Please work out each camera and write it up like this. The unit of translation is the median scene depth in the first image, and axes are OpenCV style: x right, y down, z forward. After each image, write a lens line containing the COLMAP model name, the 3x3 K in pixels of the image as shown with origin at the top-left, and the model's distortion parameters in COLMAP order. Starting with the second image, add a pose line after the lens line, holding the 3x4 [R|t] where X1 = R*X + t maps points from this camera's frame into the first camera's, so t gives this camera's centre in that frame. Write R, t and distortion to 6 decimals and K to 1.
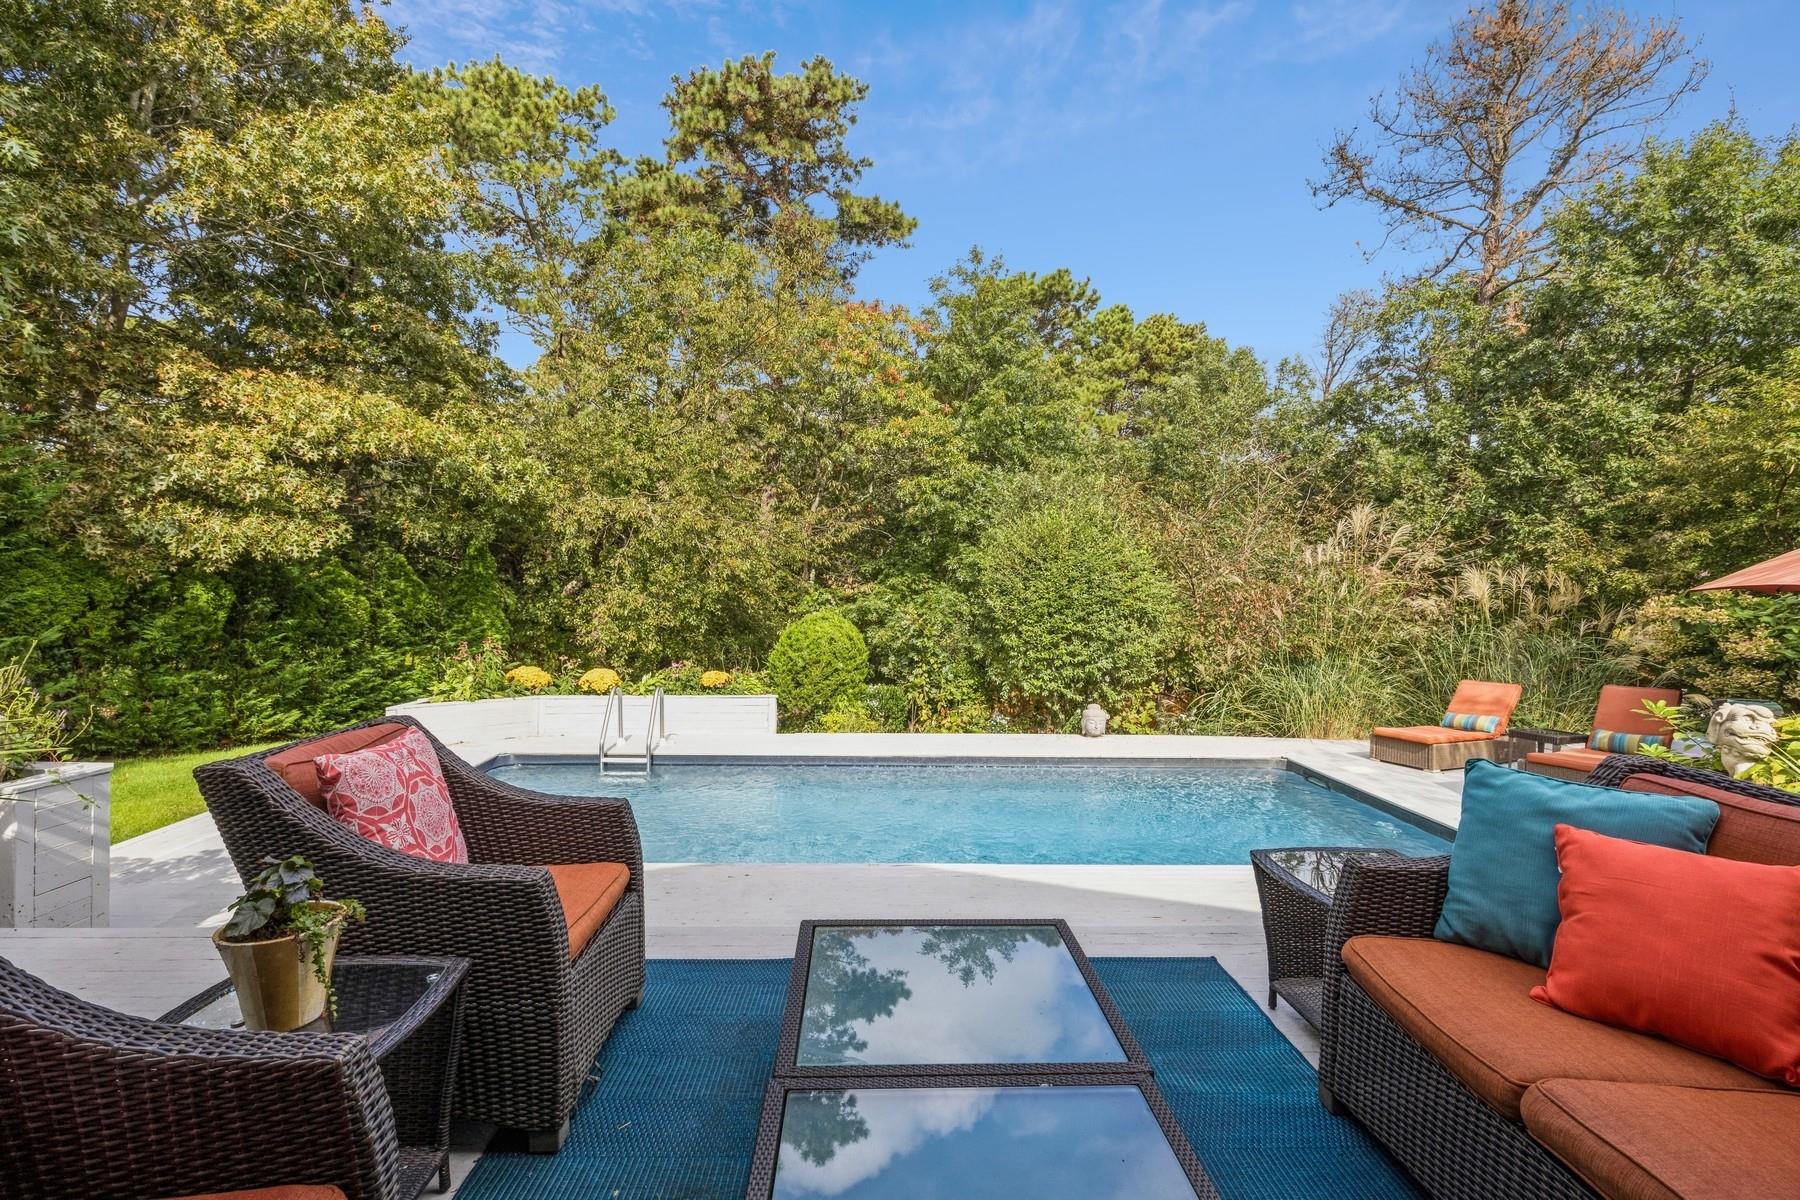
lens RADIAL K [[850.3, 0, 896.7], [0, 850.3, 594.3], [0, 0, 1]] dist [0.000624, 0.000106]
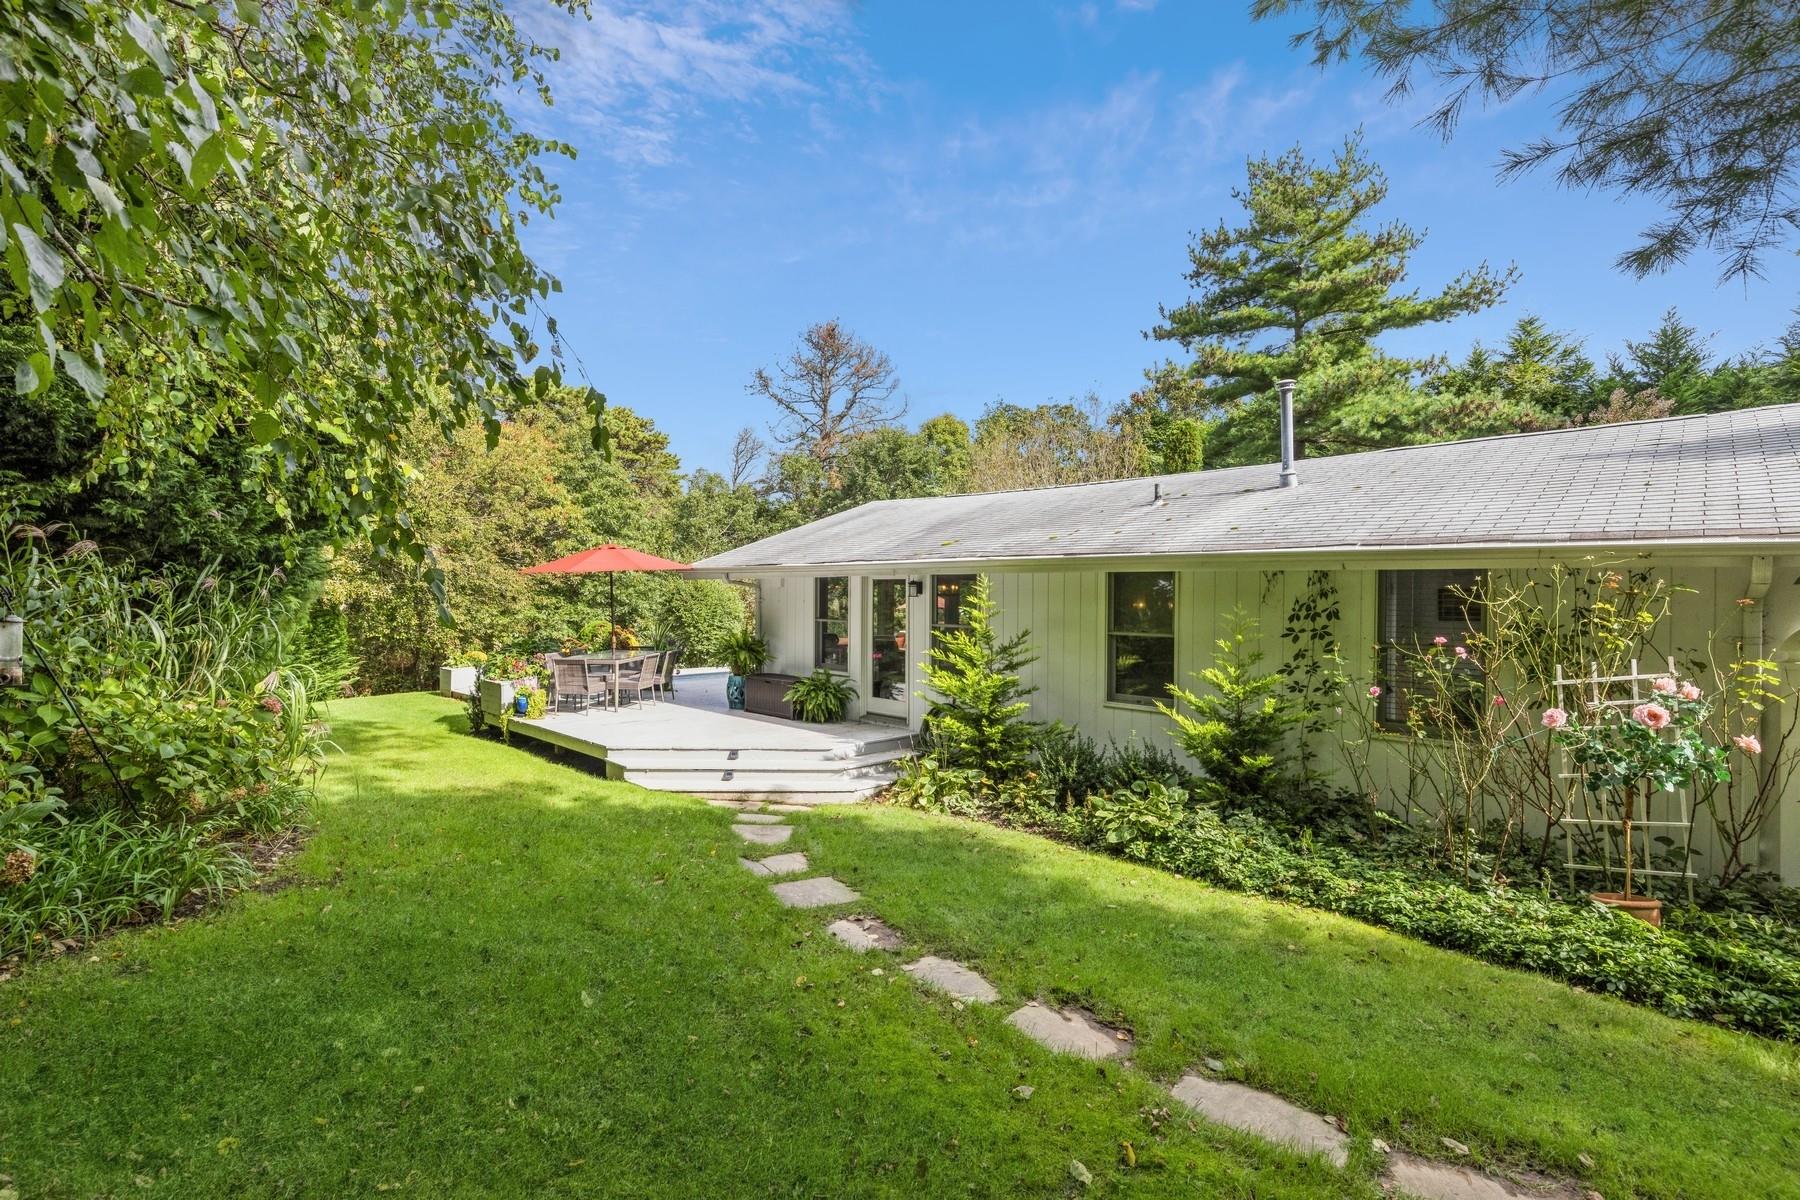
lens RADIAL K [[796.9, 0, 900.5], [0, 796.9, 597.1], [0, 0, 1]] dist [0.000295, -0.000239]
pose [[0.720207, -0.009541, 0.693694, -0.600228], [0.006559, 0.999954, 0.006944, -0.029984], [-0.693728, -0.000451, 0.720237, -0.616865]]
